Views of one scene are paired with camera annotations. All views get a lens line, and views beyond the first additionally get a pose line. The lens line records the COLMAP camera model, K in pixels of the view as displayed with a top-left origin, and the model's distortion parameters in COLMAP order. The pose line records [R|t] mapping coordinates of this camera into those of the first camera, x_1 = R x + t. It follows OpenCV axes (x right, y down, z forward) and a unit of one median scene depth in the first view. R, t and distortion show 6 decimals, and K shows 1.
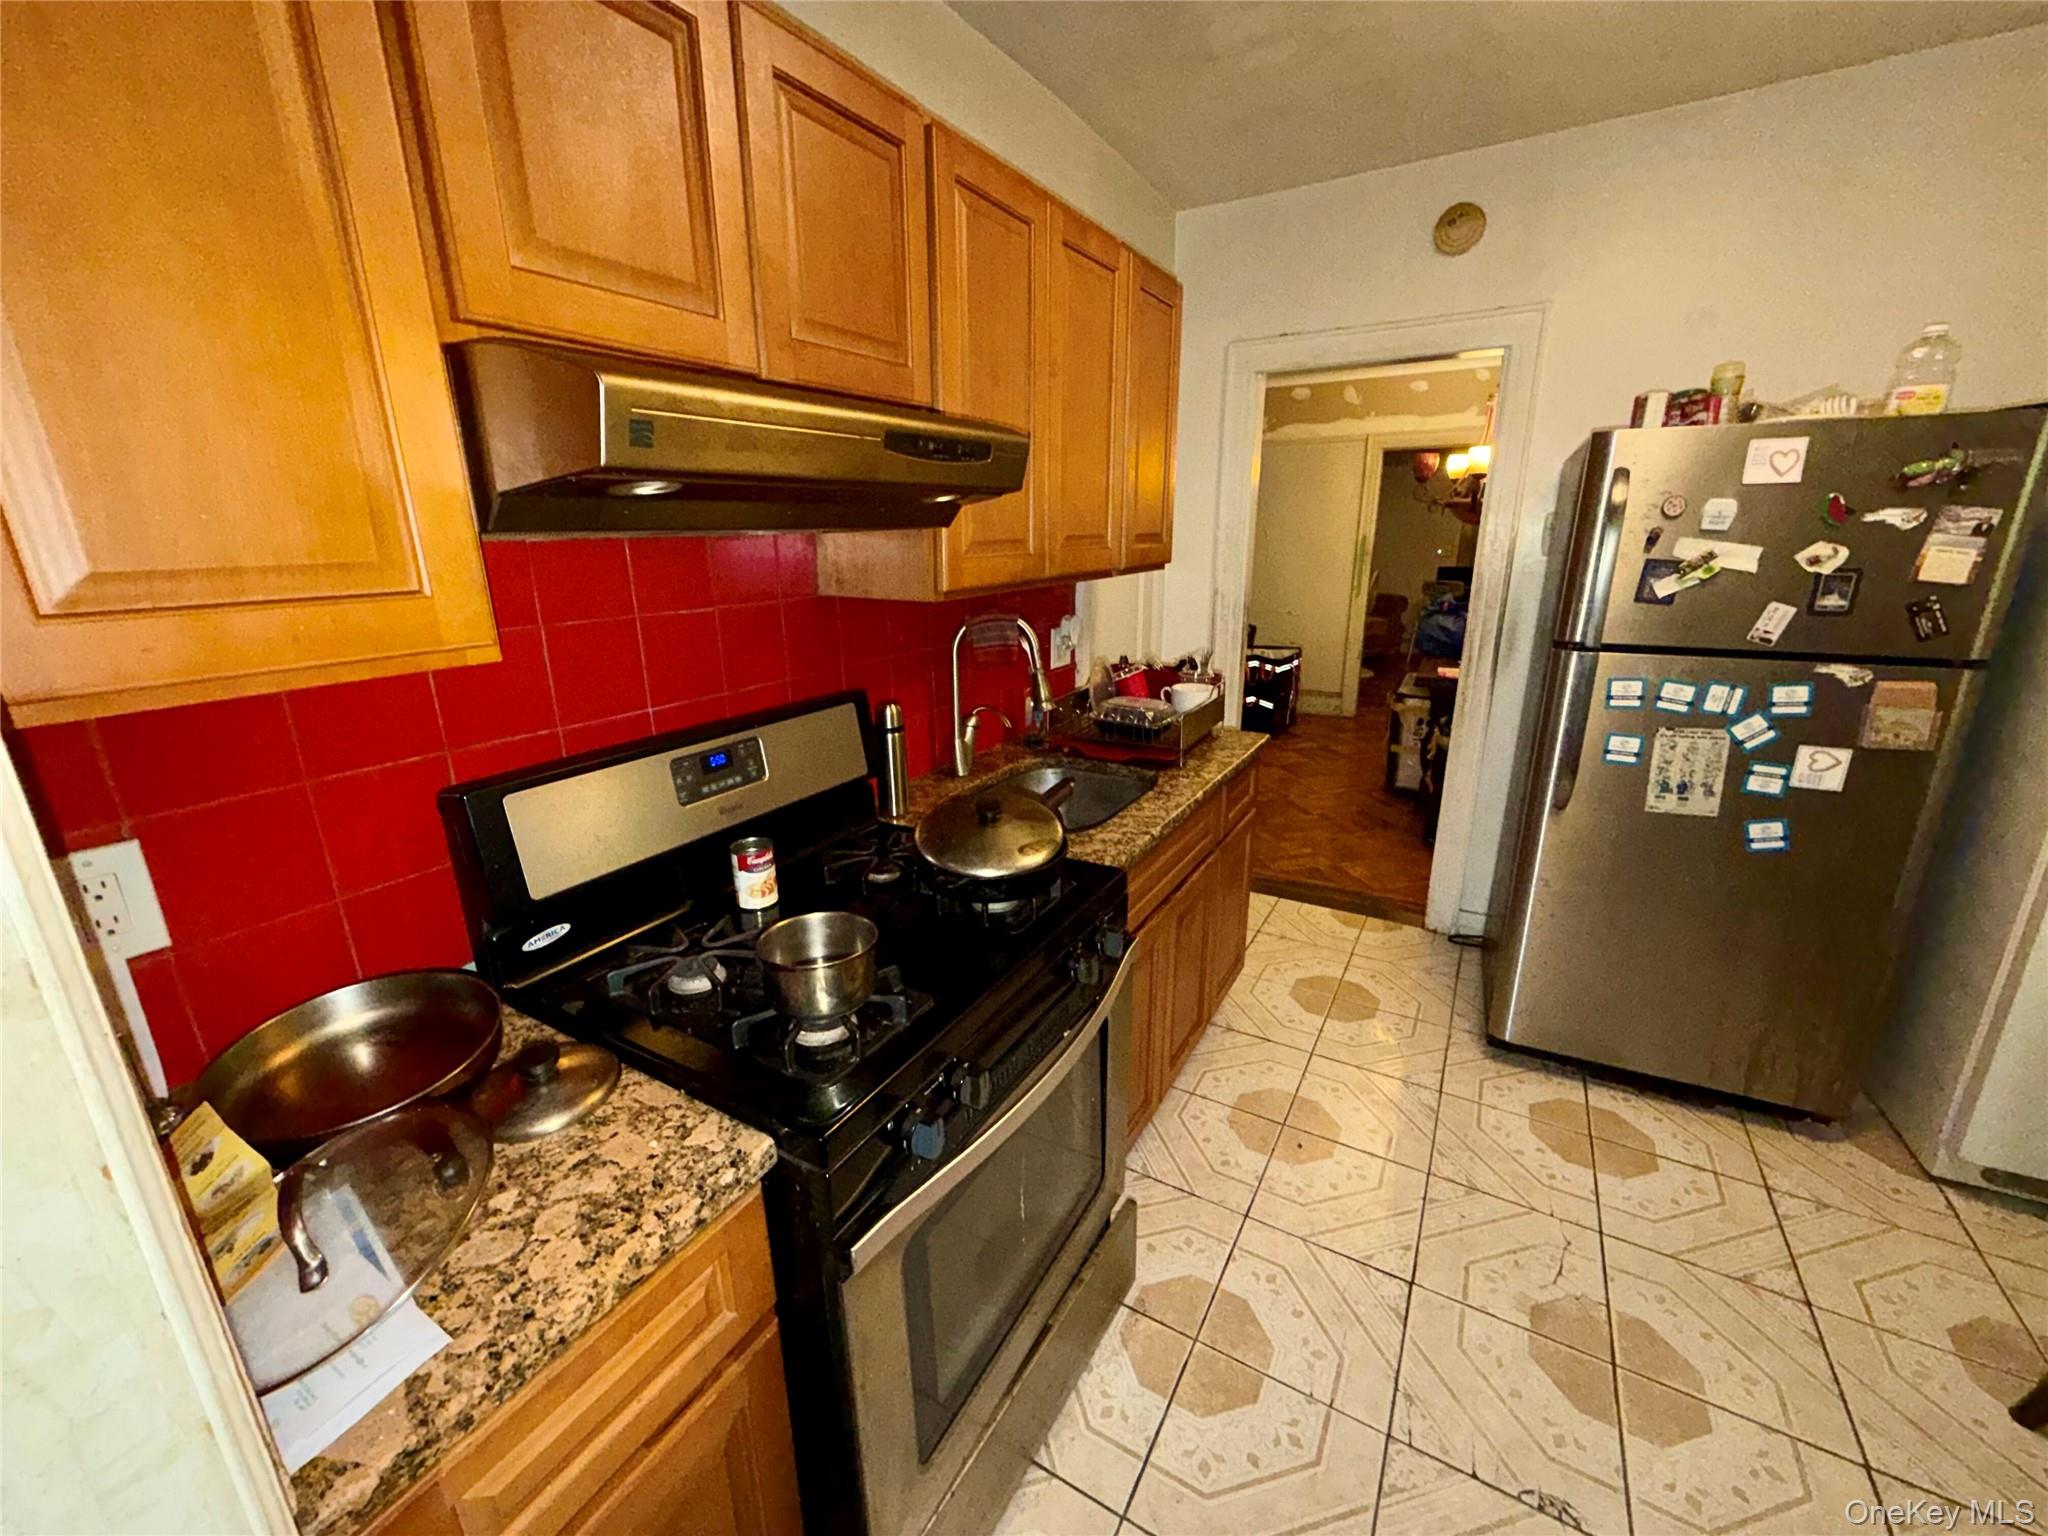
lens RADIAL K [[815.1, 0, 1010.3], [0, 815.1, 765.4], [0, 0, 1]] dist [0.000386, -0.000019]
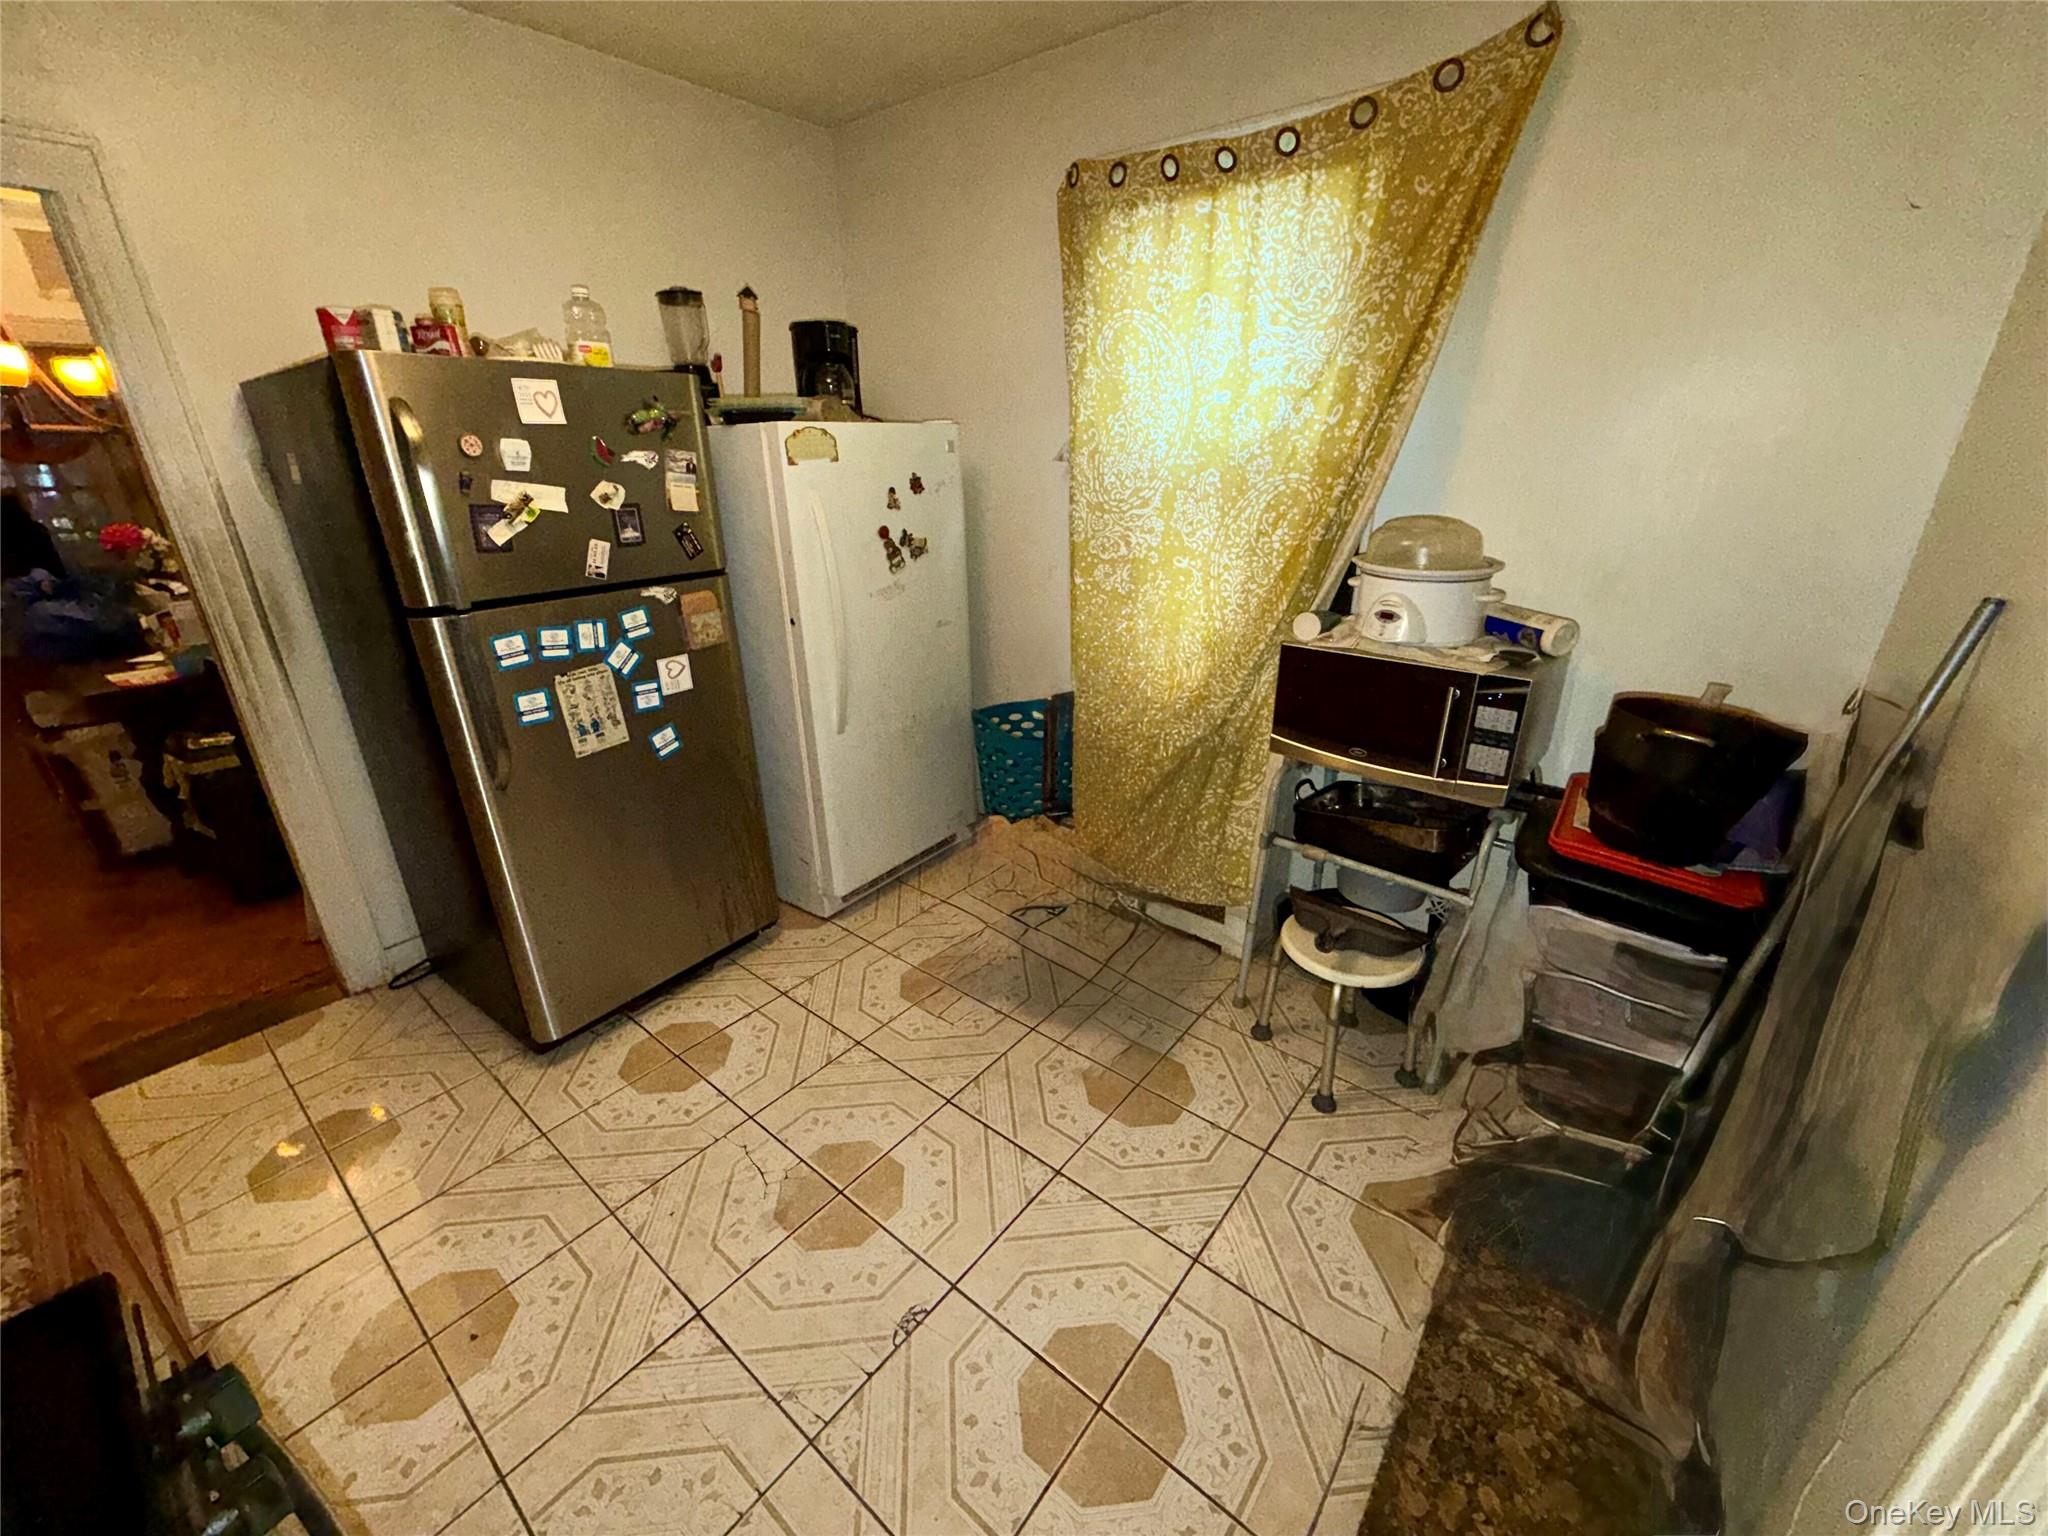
lens RADIAL K [[815.1, 0, 1021.3], [0, 815.1, 767.5], [0, 0, 1]] dist [0.000386, -0.000019]
pose [[0.140118, -0.353092, 0.925037, -0.079433], [0.284173, 0.909290, 0.304036, -0.088619], [-0.948479, 0.220270, 0.227747, 0.273666]]
